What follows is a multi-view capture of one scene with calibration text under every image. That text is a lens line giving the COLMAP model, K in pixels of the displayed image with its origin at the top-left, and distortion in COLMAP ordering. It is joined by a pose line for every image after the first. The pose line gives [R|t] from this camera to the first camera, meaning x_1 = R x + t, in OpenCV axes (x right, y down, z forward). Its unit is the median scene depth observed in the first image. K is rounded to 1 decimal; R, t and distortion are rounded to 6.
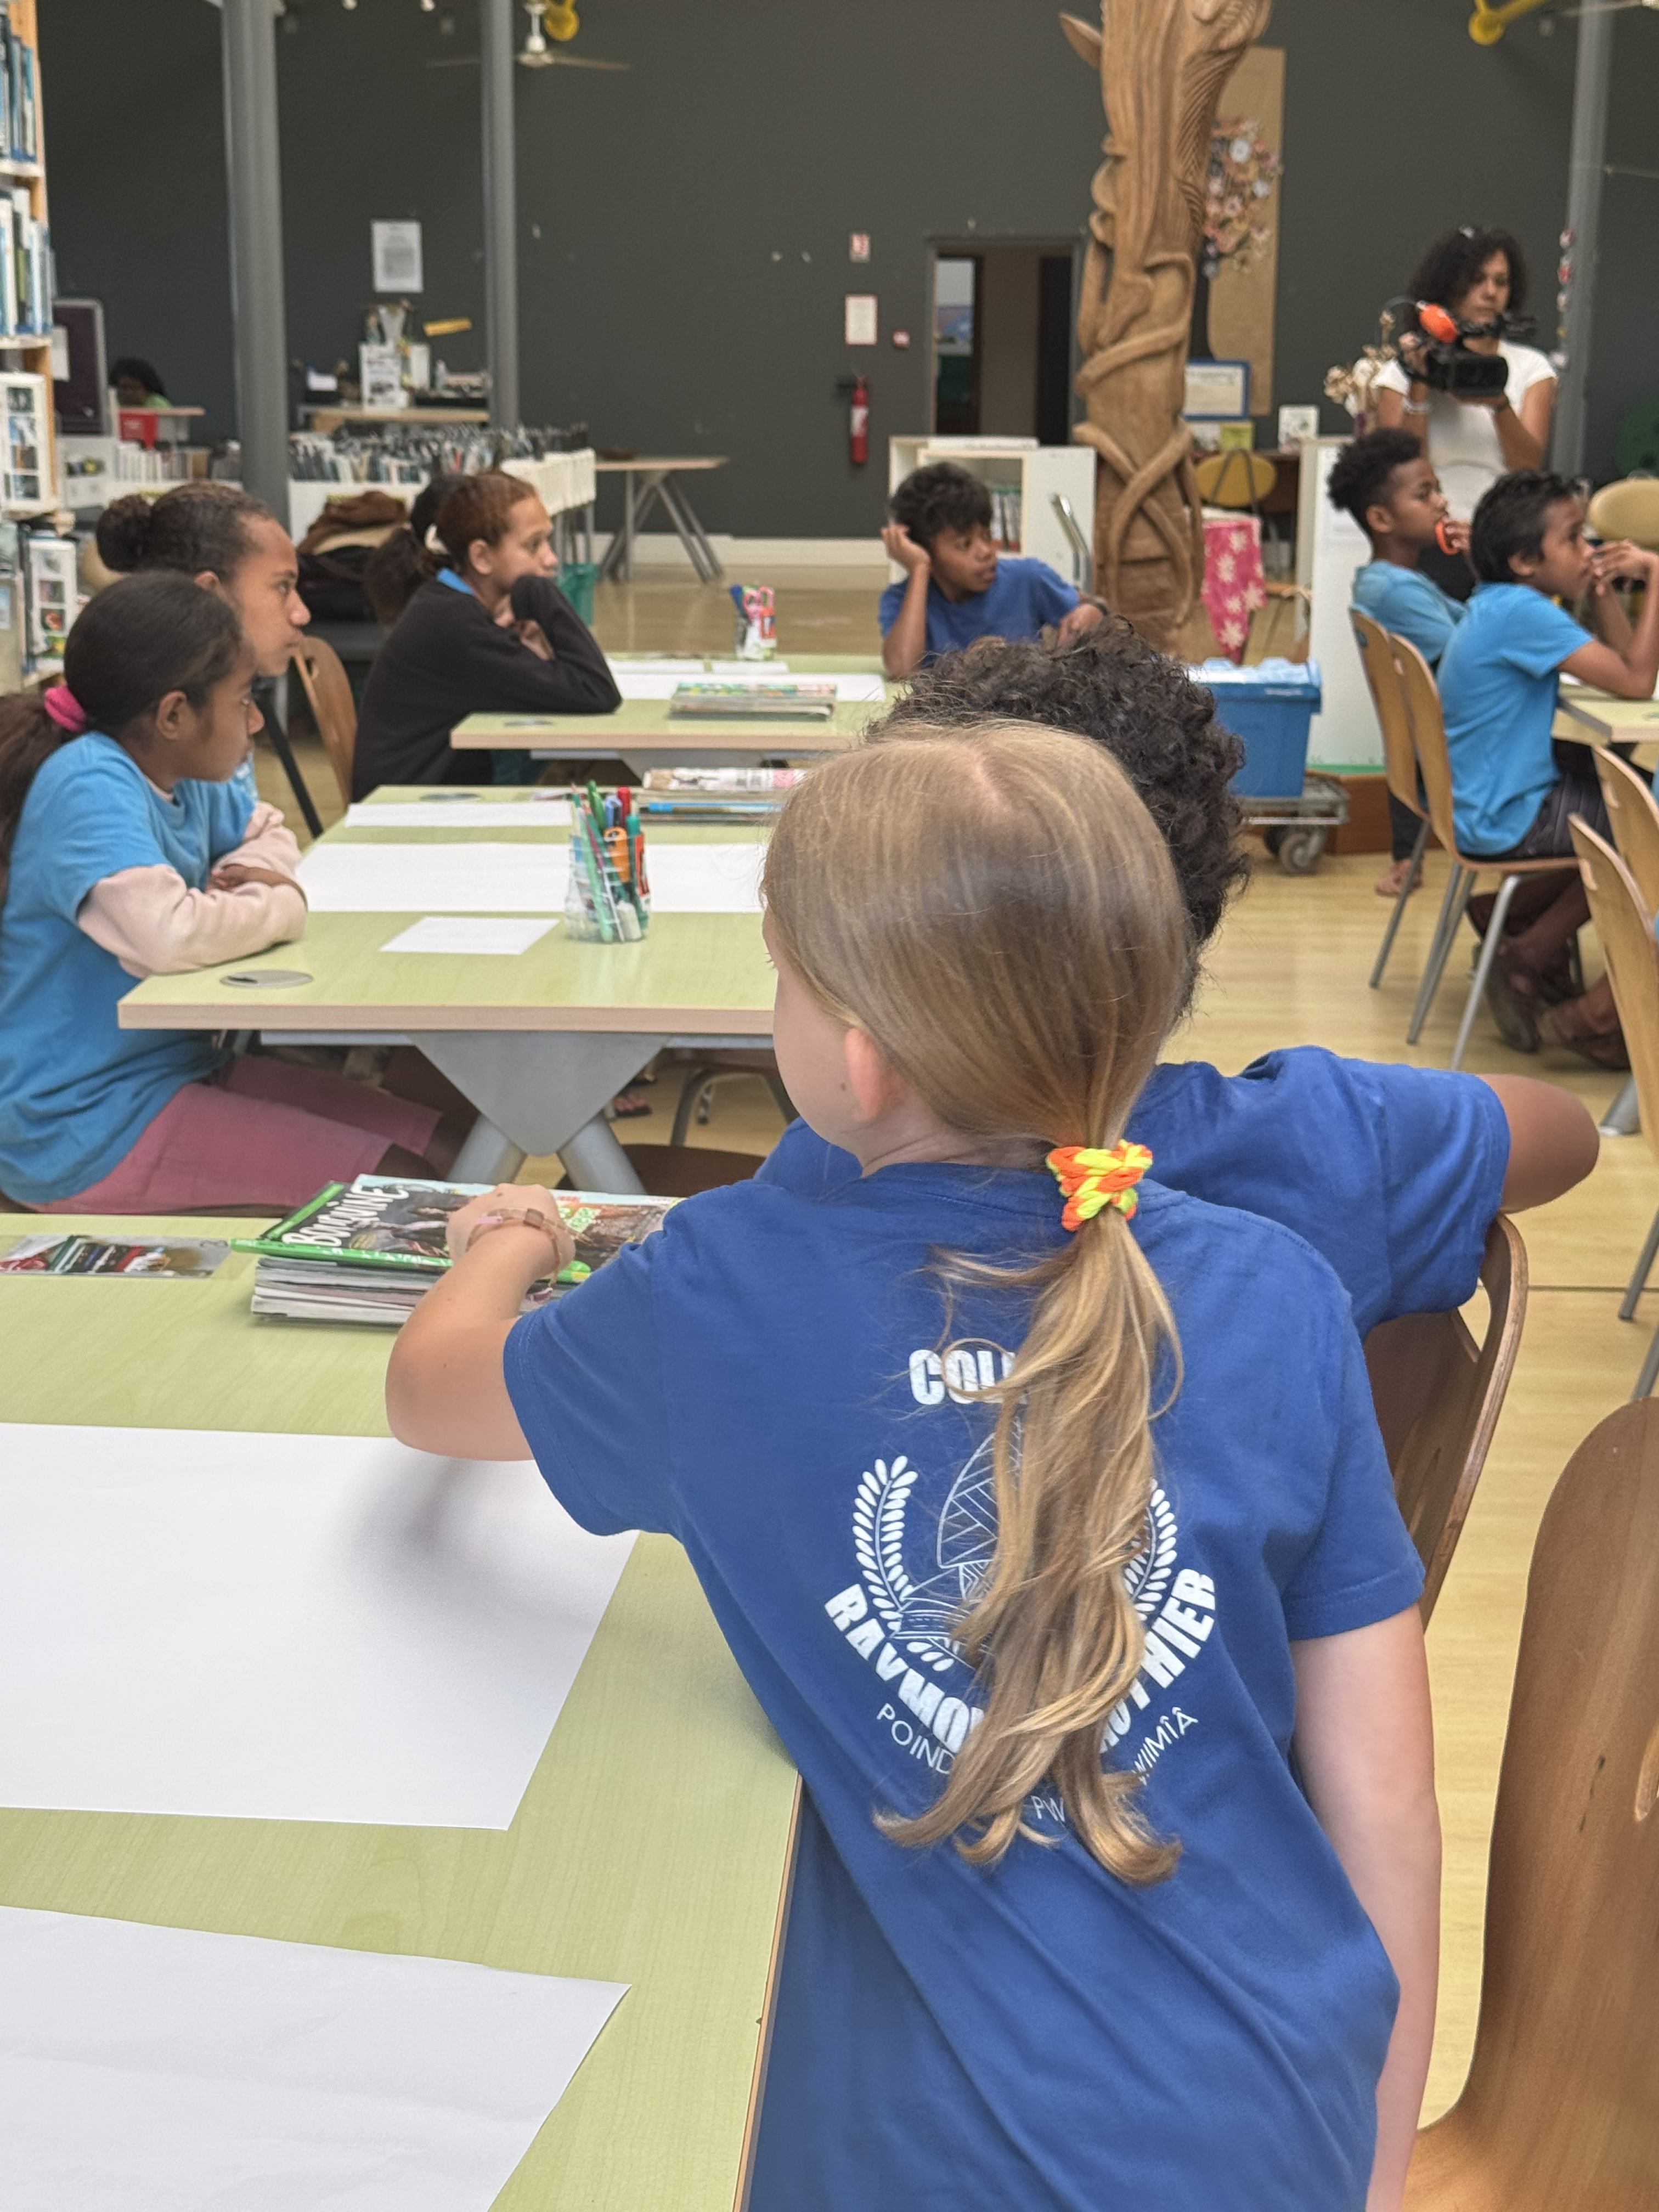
lens RADIAL K [[3248.7, 0, 827.9], [0, 3248.7, 1106.8], [0, 0, 1]] dist [0.122169, 0.000000]
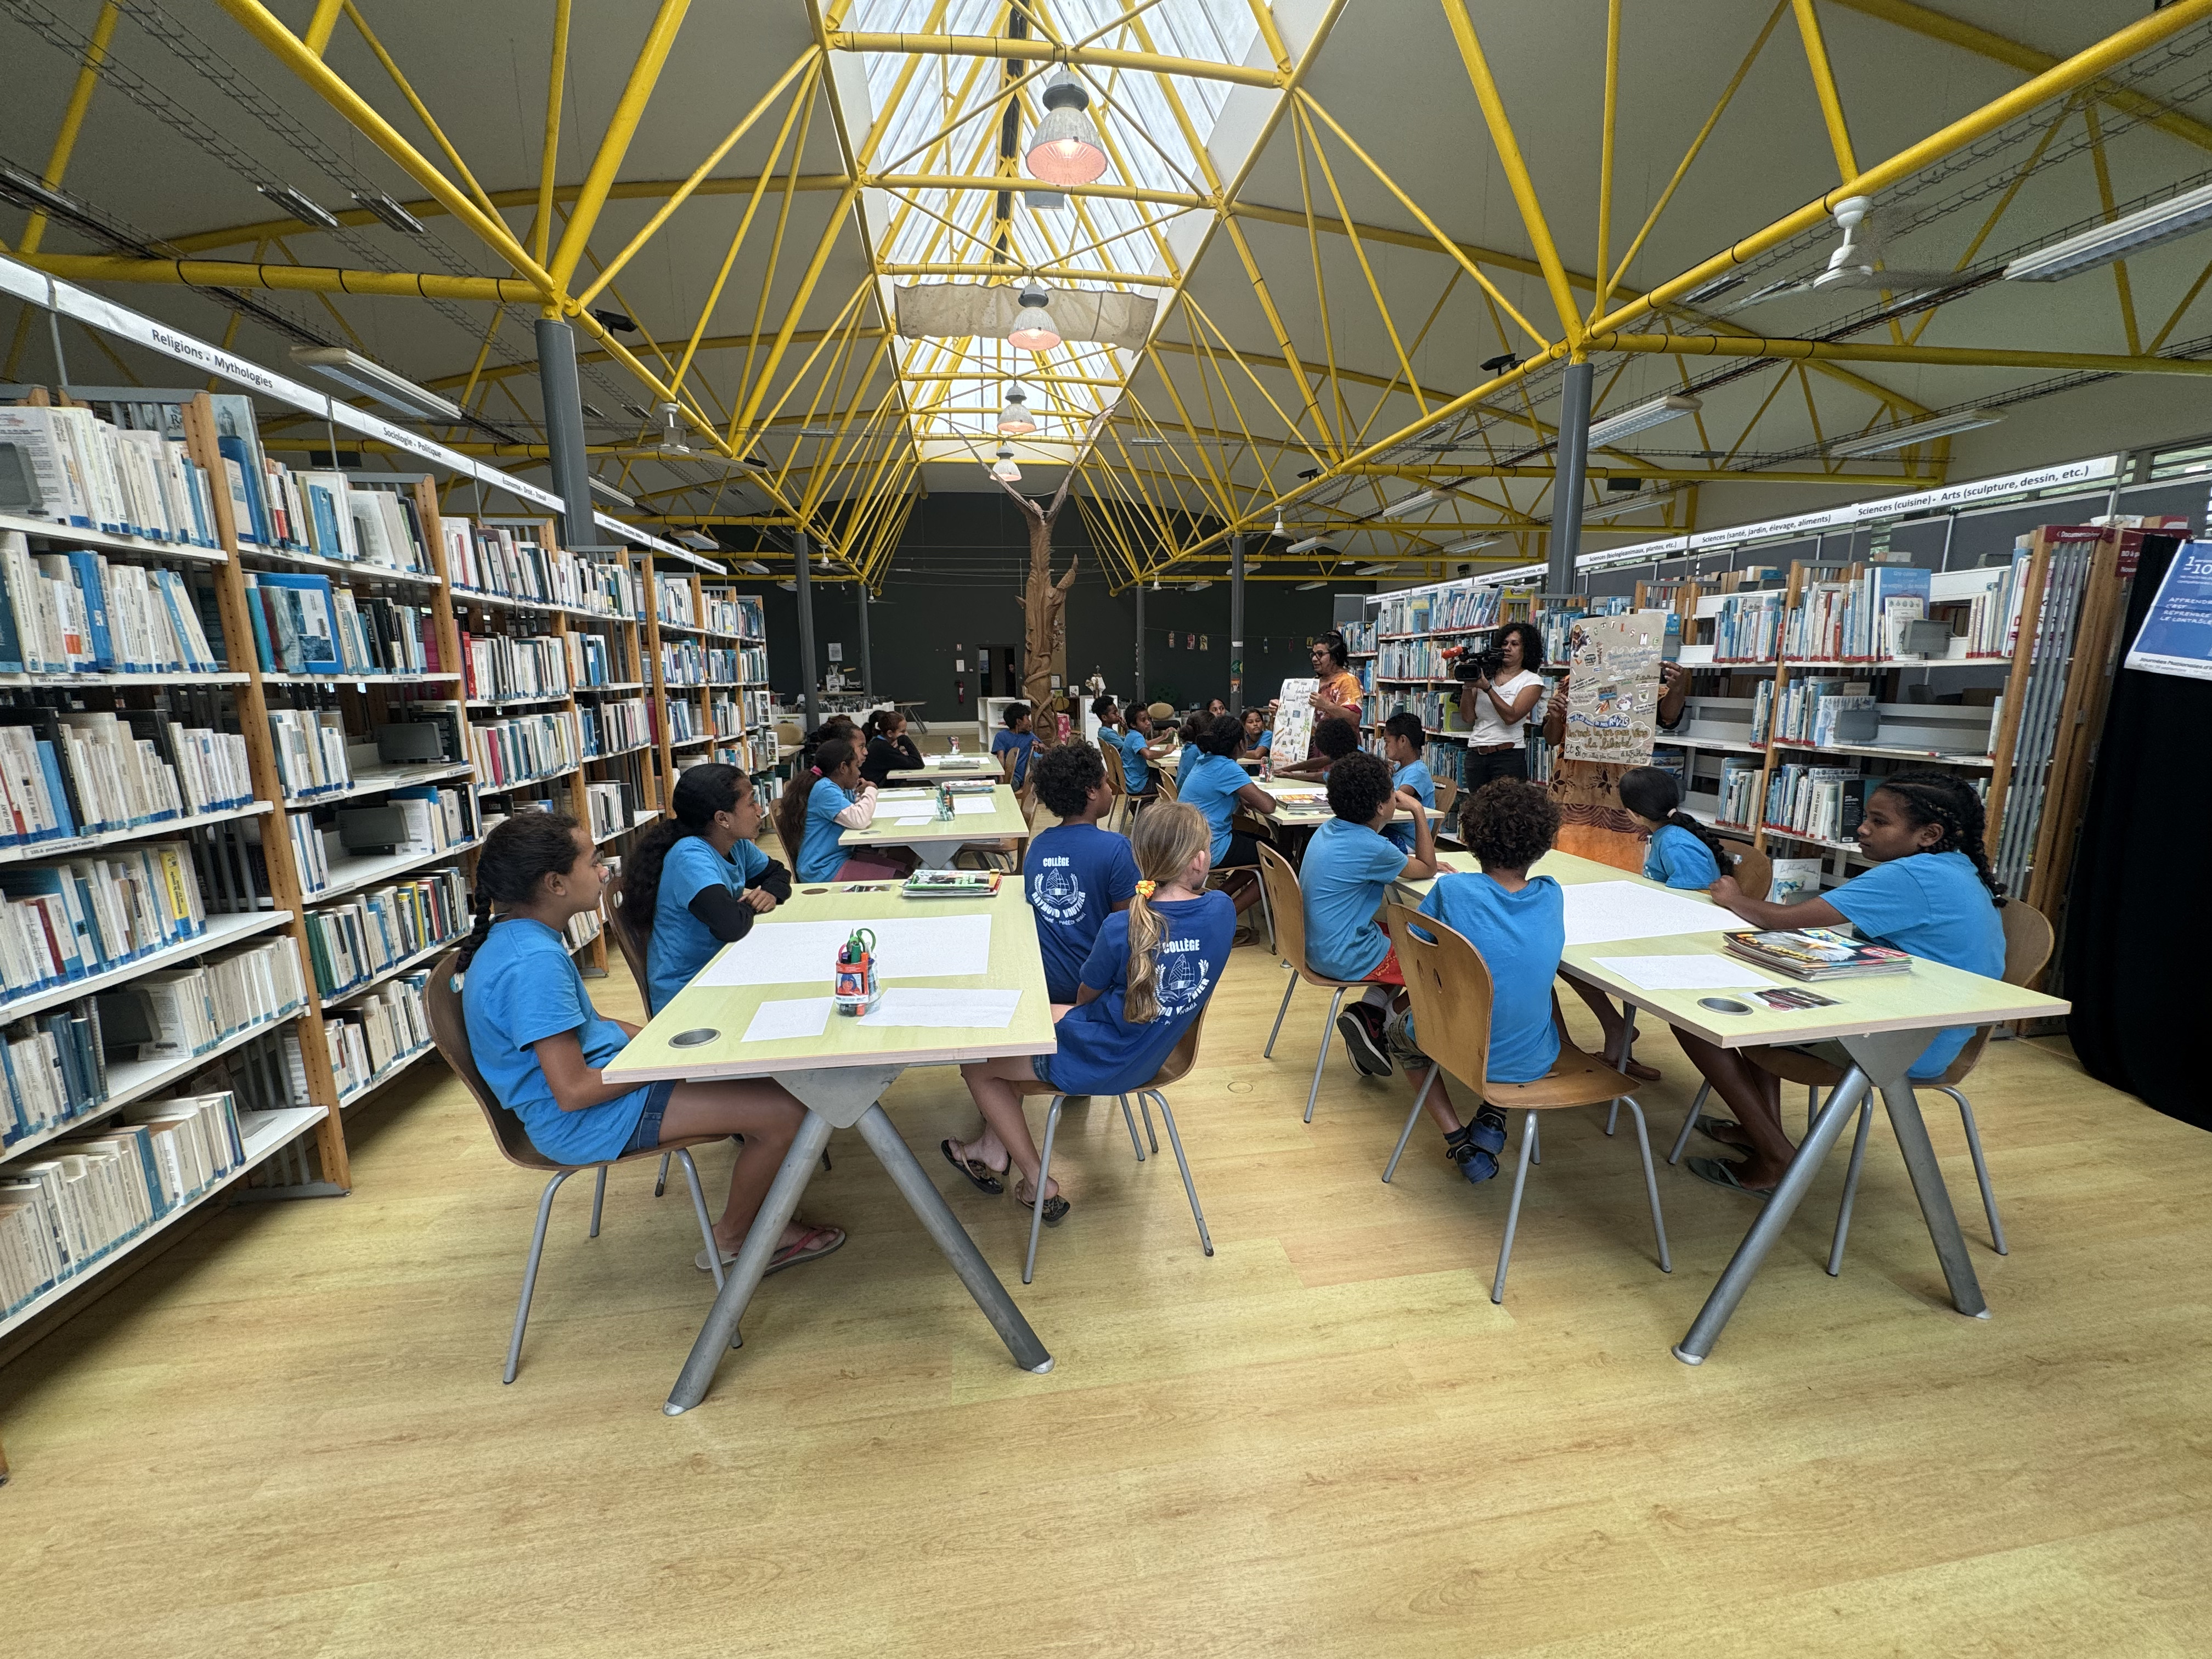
lens RADIAL K [[889.8, 0, 1113.4], [0, 889.8, 833.9], [0, 0, 1]] dist [0.000391, 0.000089]
pose [[0.981293, -0.053602, 0.184909, -0.030346], [0.061197, 0.997490, -0.035609, 0.010338], [-0.182536, 0.046259, 0.982110, -0.095394]]
